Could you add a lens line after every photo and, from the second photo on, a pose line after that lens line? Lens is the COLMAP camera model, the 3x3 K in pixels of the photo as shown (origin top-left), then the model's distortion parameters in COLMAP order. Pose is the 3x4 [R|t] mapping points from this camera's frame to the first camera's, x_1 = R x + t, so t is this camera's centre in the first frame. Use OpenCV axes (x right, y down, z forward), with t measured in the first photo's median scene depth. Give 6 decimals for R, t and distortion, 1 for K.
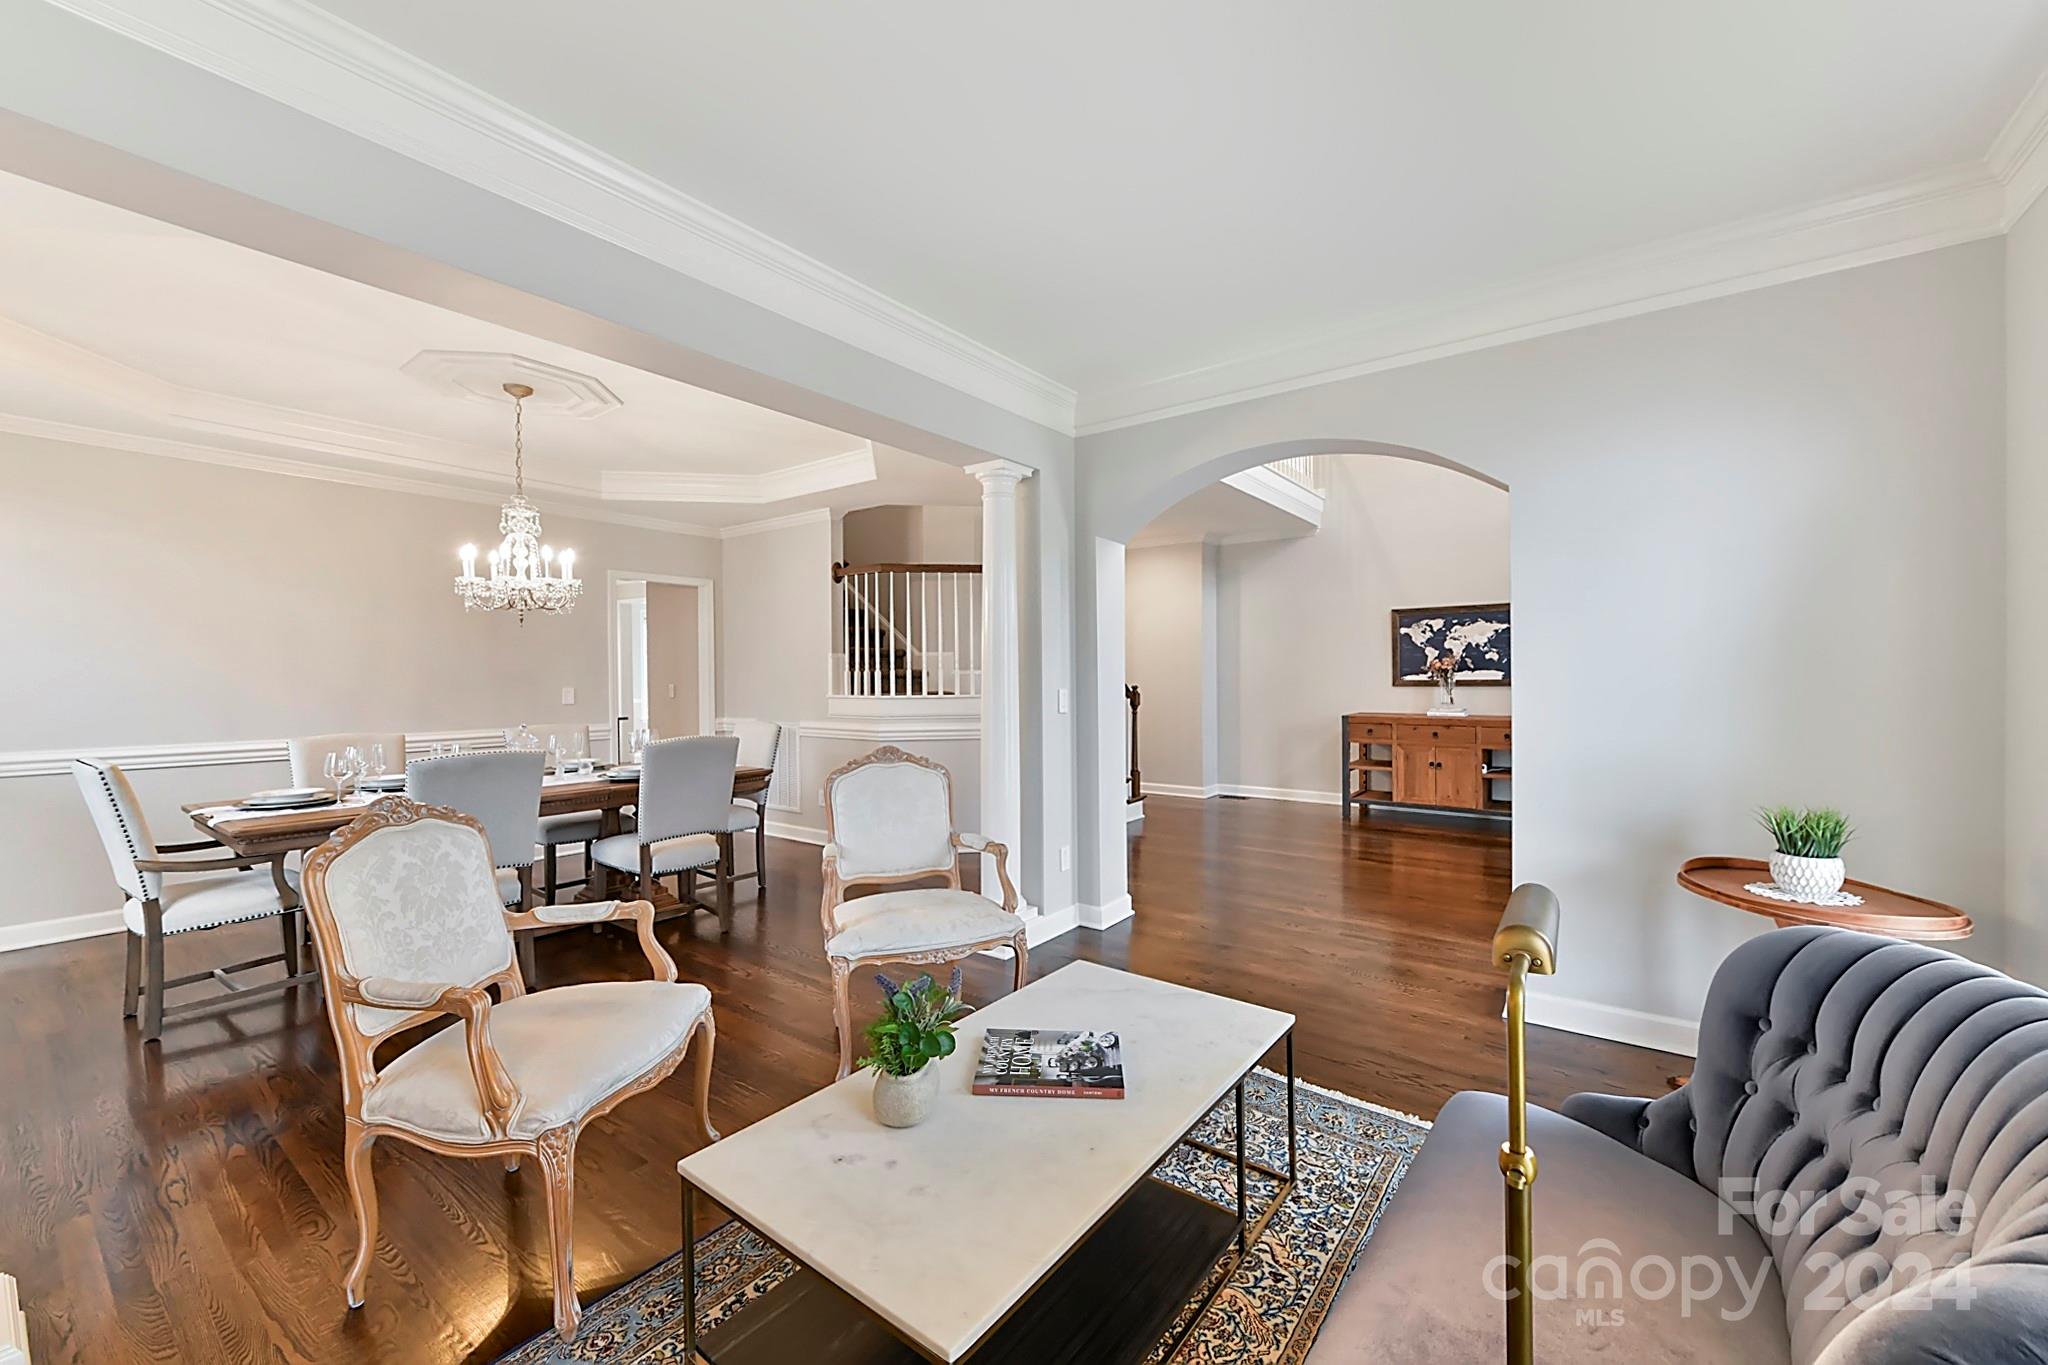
lens RADIAL K [[806.9, 0, 1031.9], [0, 806.9, 678.1], [0, 0, 1]] dist [0.001854, -0.001312]
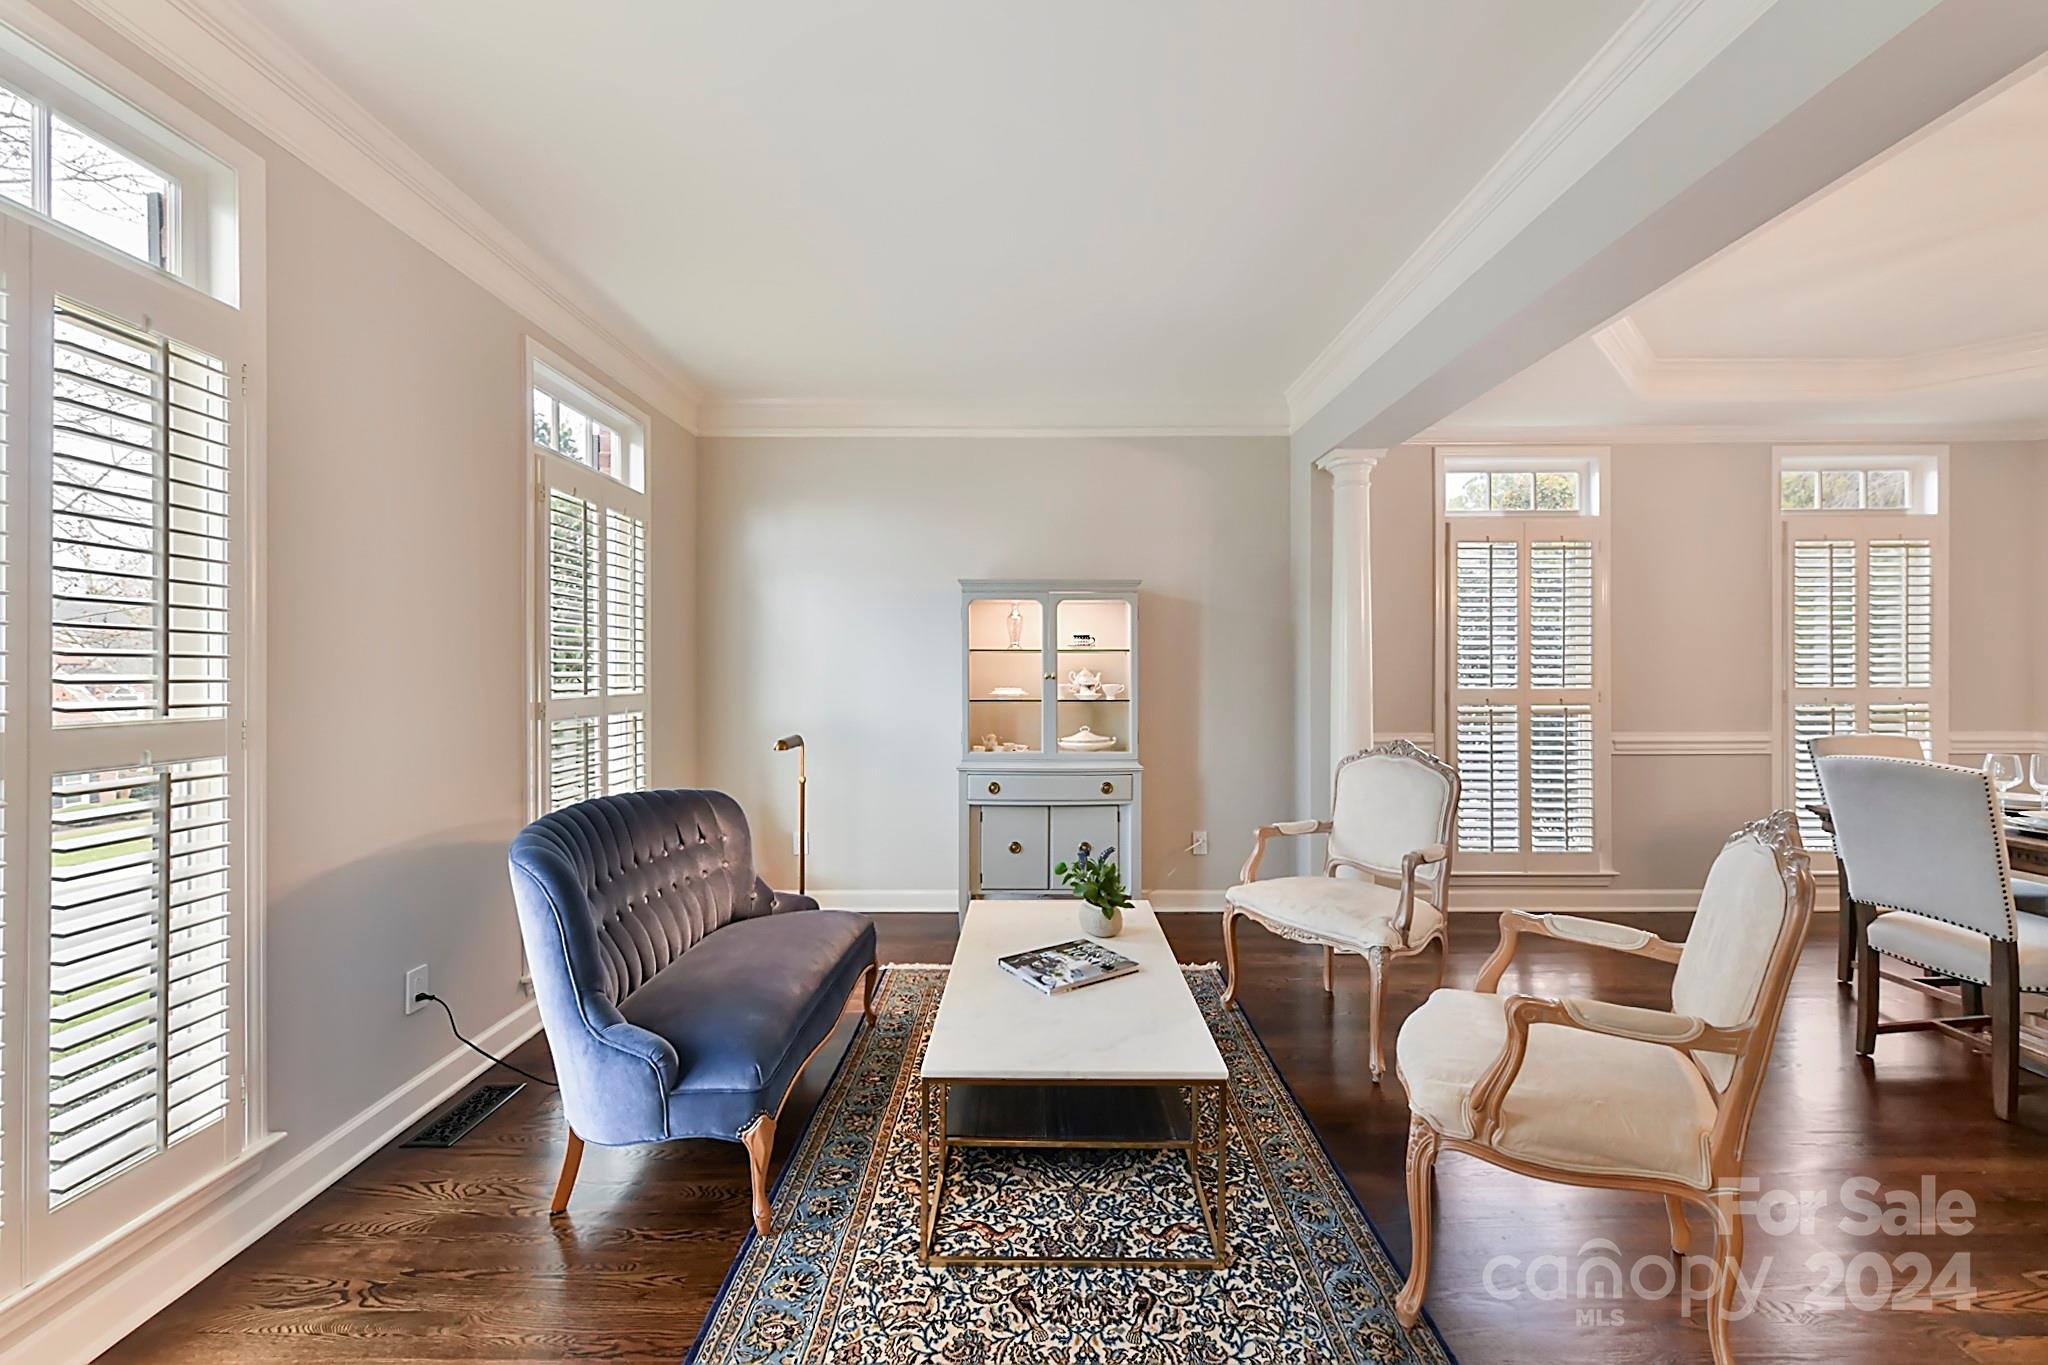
lens RADIAL K [[806.9, 0, 1026.9], [0, 806.9, 678.3], [0, 0, 1]] dist [0.001854, -0.001312]
pose [[-0.805828, 0.007339, -0.592104, 0.819168], [0.001461, 0.999945, 0.010405, -0.004601], [0.592148, 0.007520, -0.805794, 1.941580]]
